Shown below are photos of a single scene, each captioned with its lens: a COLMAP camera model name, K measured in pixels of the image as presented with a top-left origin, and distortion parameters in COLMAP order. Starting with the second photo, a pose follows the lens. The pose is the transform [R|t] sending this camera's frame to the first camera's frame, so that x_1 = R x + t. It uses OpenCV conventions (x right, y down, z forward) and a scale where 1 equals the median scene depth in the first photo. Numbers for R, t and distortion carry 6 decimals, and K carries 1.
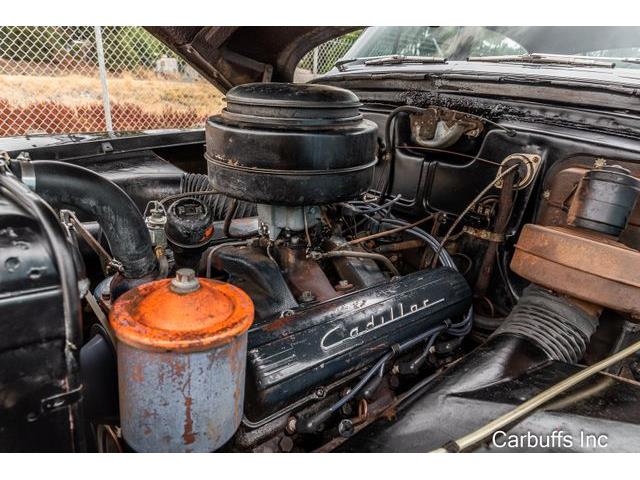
lens RADIAL K [[416.8, 0, 320.0], [0, 416.8, 240.0], [0, 0, 1]] dist [0.008614, -0.002260]
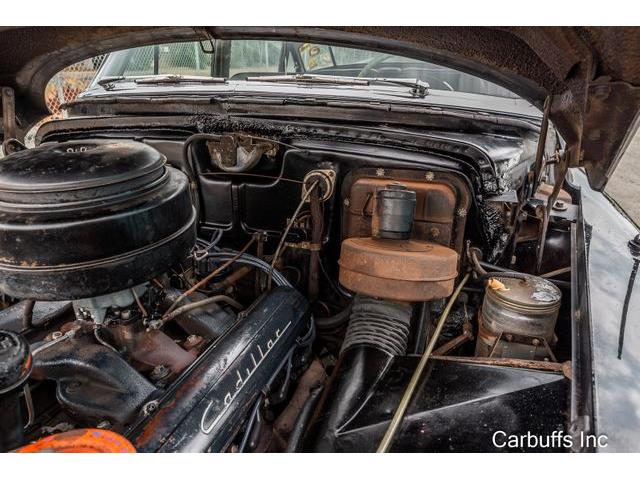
lens RADIAL K [[416.8, 0, 320.0], [0, 416.8, 240.0], [0, 0, 1]] dist [0.008614, -0.002260]
pose [[0.863482, -0.256978, 0.434005, -0.047035], [0.230475, 0.966415, 0.113678, -0.154859], [-0.448642, 0.001868, 0.893710, 0.002916]]
